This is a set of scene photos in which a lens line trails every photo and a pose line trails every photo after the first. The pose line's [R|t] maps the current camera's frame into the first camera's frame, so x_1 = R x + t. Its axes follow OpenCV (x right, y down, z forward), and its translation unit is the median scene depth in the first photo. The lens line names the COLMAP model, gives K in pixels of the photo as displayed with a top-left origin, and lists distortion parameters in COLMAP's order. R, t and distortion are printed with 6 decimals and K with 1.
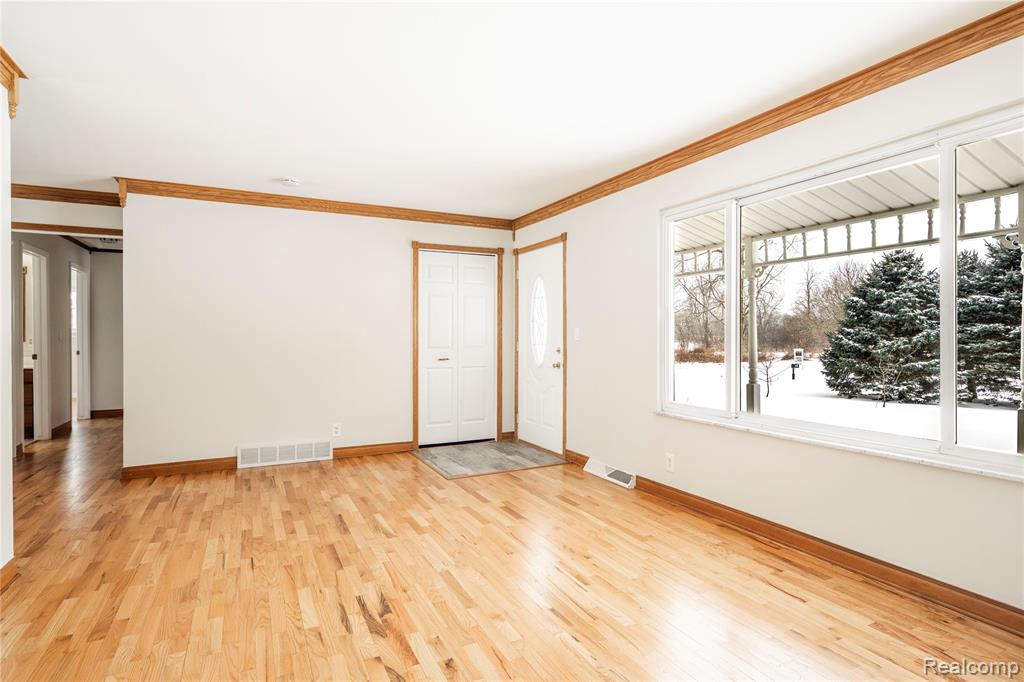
lens RADIAL K [[531.2, 0, 528.3], [0, 531.2, 330.5], [0, 0, 1]] dist [-0.010393, 0.004730]
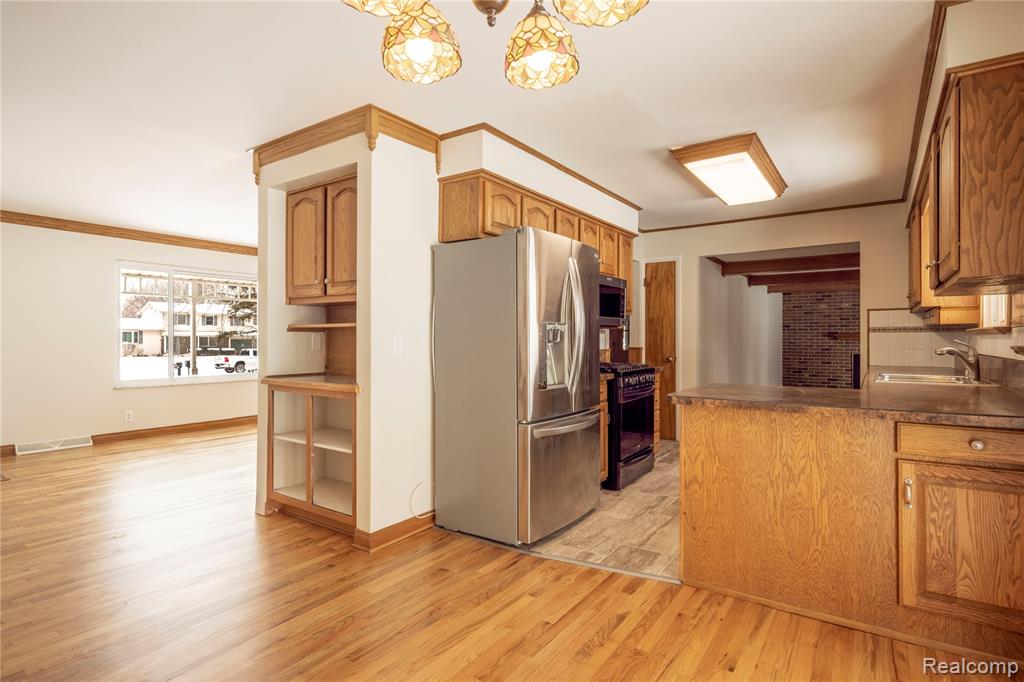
lens RADIAL K [[531.2, 0, 506.5], [0, 531.2, 339.2], [0, 0, 1]] dist [-0.010393, 0.004730]
pose [[-0.442113, 0.001753, 0.896958, -2.447888], [-0.007752, 0.999953, -0.005775, 0.014436], [-0.896926, -0.009506, -0.442078, 0.963985]]
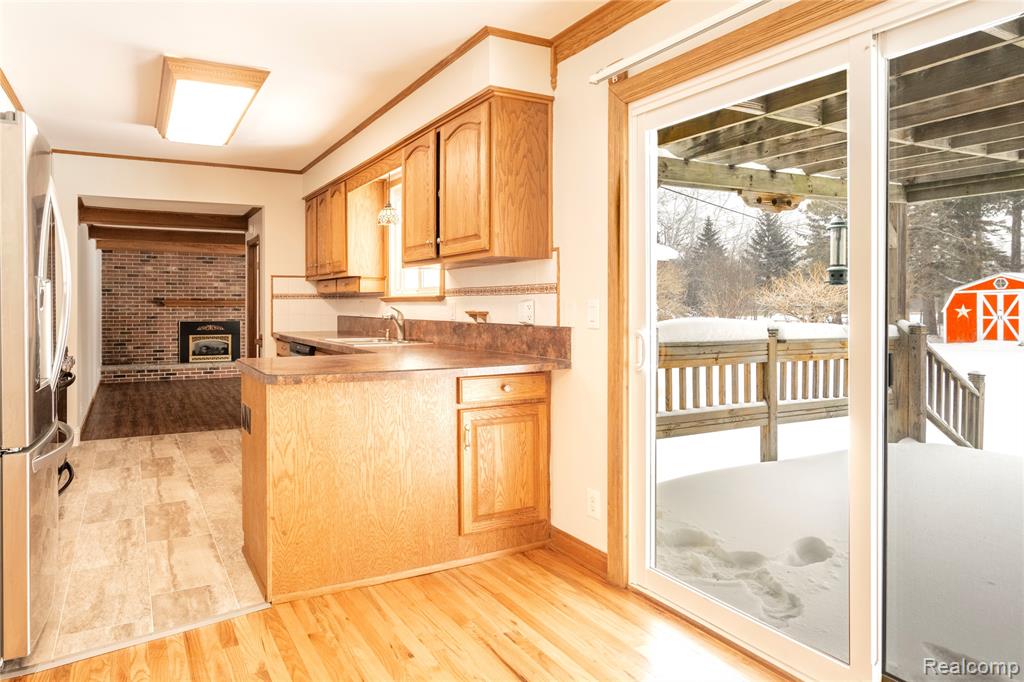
lens RADIAL K [[633.2, 0, 435.6], [0, 633.2, 308.1], [0, 0, 1]] dist [-0.008206, 0.006790]
pose [[-0.998881, 0.002647, 0.047229, -2.013464], [0.002396, 0.999983, -0.005373, 0.015198], [-0.047242, -0.005254, -0.998870, 1.176272]]
